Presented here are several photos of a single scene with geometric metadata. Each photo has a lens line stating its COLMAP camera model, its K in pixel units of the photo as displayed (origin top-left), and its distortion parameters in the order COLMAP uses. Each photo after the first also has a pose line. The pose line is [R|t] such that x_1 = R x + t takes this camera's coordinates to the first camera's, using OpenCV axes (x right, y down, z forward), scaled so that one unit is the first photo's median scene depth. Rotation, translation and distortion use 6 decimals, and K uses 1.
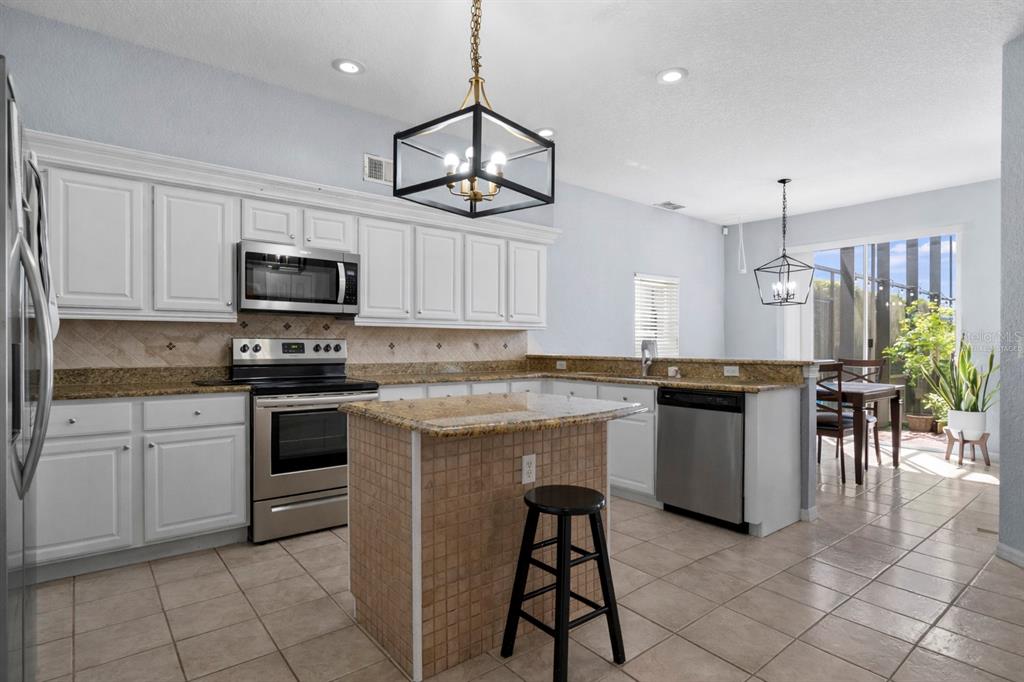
lens RADIAL K [[534.5, 0, 515.6], [0, 534.5, 343.4], [0, 0, 1]] dist [0.002552, 0.000489]
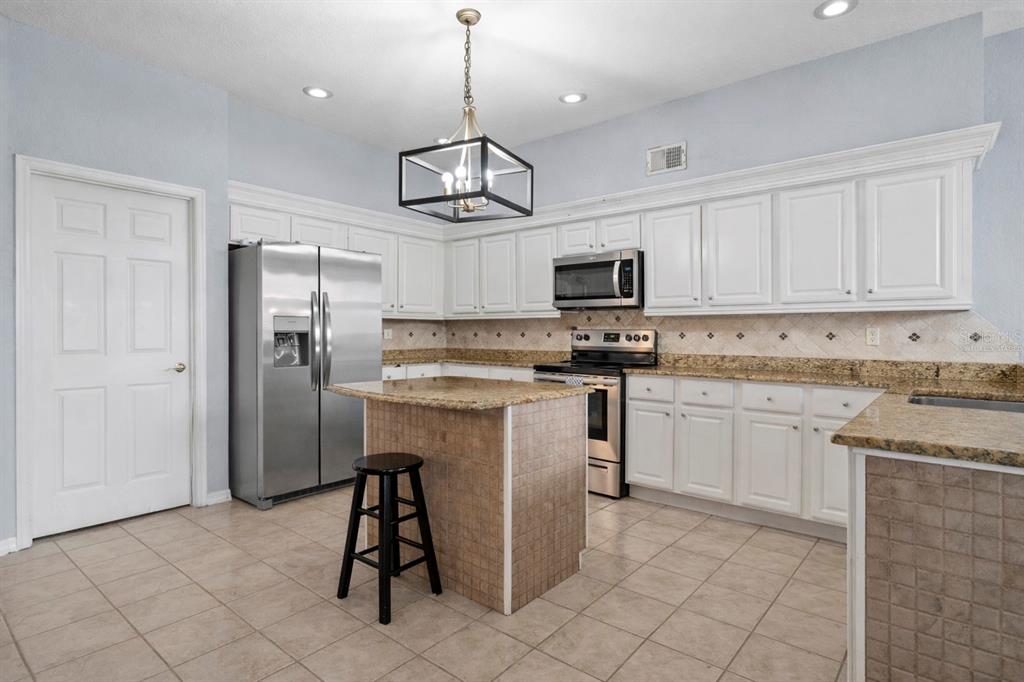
lens RADIAL K [[534.5, 0, 514.5], [0, 534.5, 338.8], [0, 0, 1]] dist [0.002552, 0.000489]
pose [[0.190678, 0.008951, -0.981612, 0.554902], [-0.001141, 0.999960, 0.008897, 0.001469], [0.981652, -0.000576, 0.190681, 0.444641]]
